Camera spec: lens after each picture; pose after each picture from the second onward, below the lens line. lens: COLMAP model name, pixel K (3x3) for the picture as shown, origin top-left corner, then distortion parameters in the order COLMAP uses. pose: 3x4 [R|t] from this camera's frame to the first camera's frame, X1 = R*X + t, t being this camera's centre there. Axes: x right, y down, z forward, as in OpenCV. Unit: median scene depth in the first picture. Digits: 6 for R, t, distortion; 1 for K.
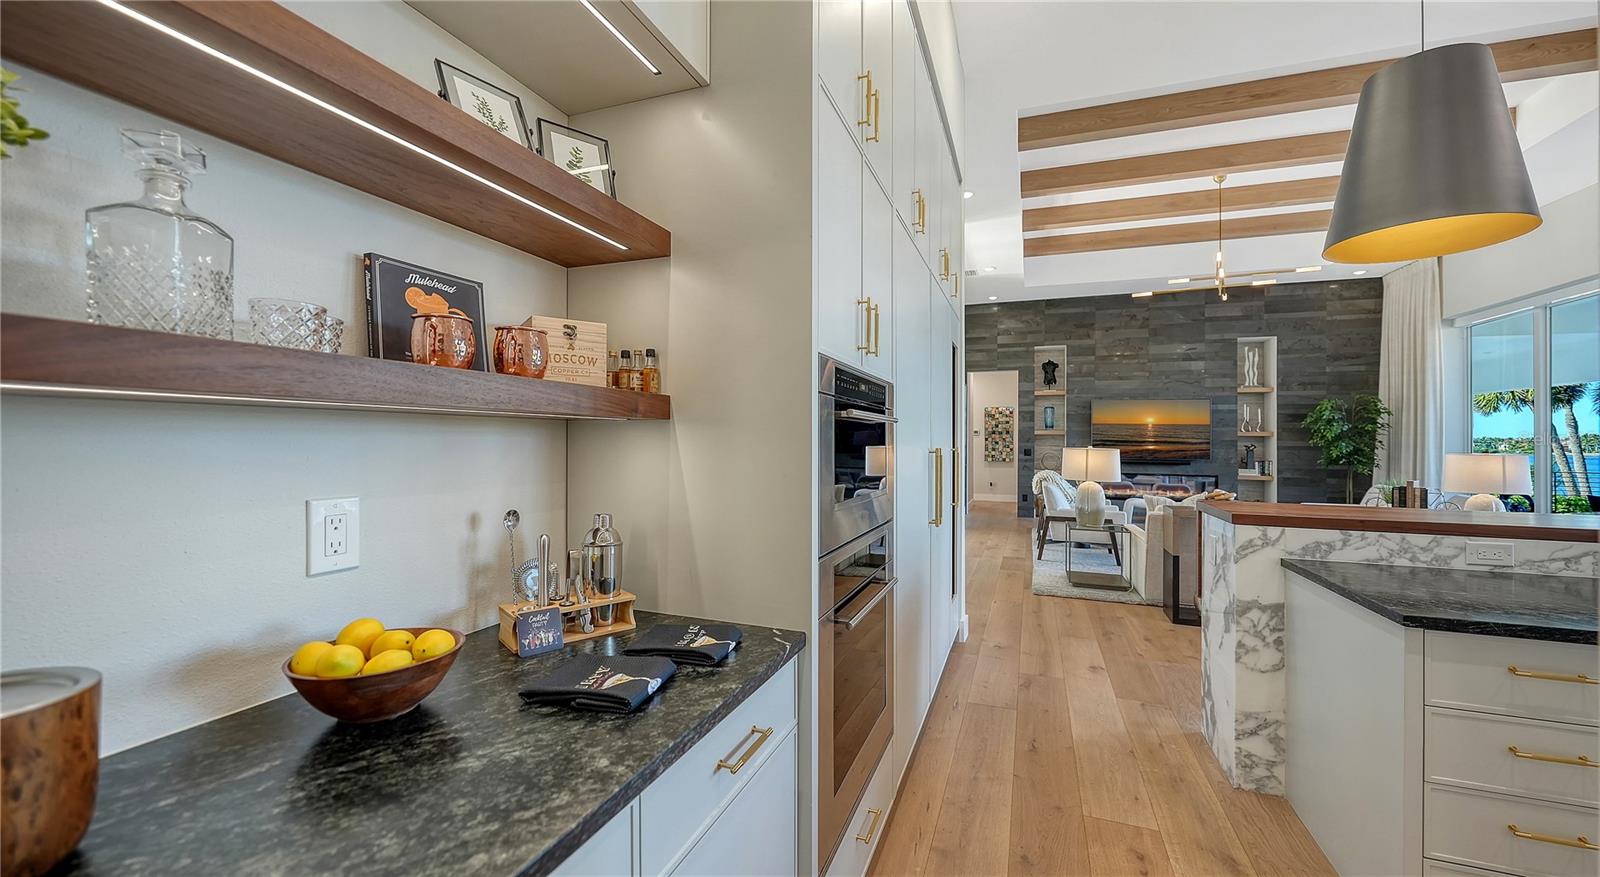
lens RADIAL K [[594.7, 0, 807.6], [0, 594.7, 448.5], [0, 0, 1]] dist [-0.014039, 0.000929]
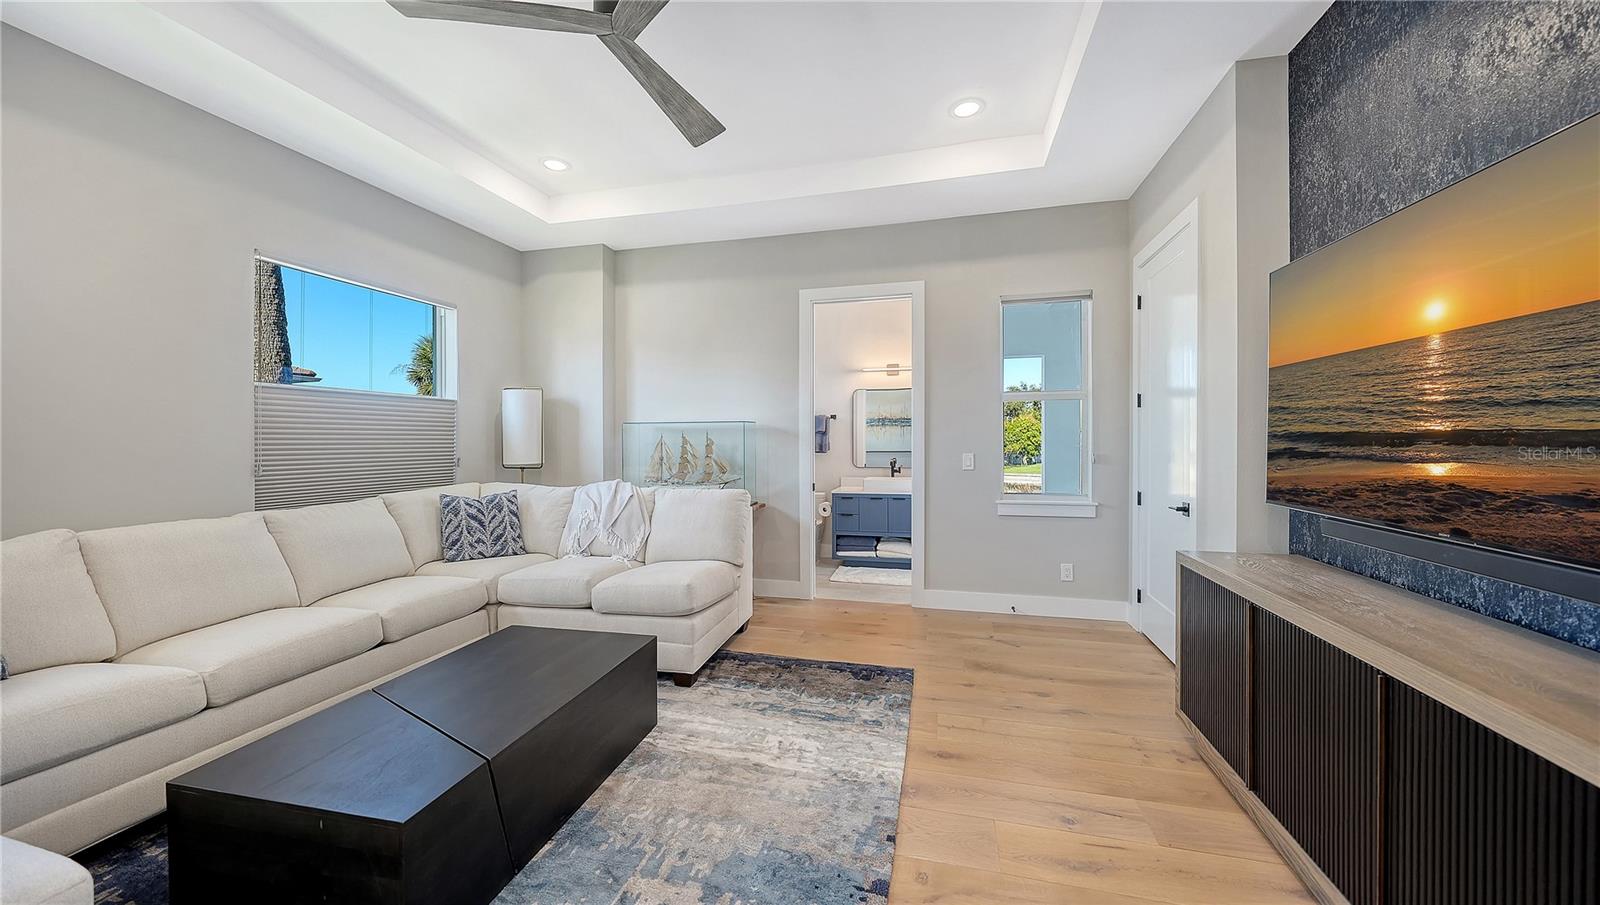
lens RADIAL K [[558.8, 0, 792.8], [0, 558.8, 455.5], [0, 0, 1]] dist [-0.007493, -0.000836]
pose [[0.109488, 0.022142, -0.993741, 0.740412], [-0.019330, 0.999610, 0.020143, -0.005591], [0.993800, 0.017003, 0.109874, 0.818585]]
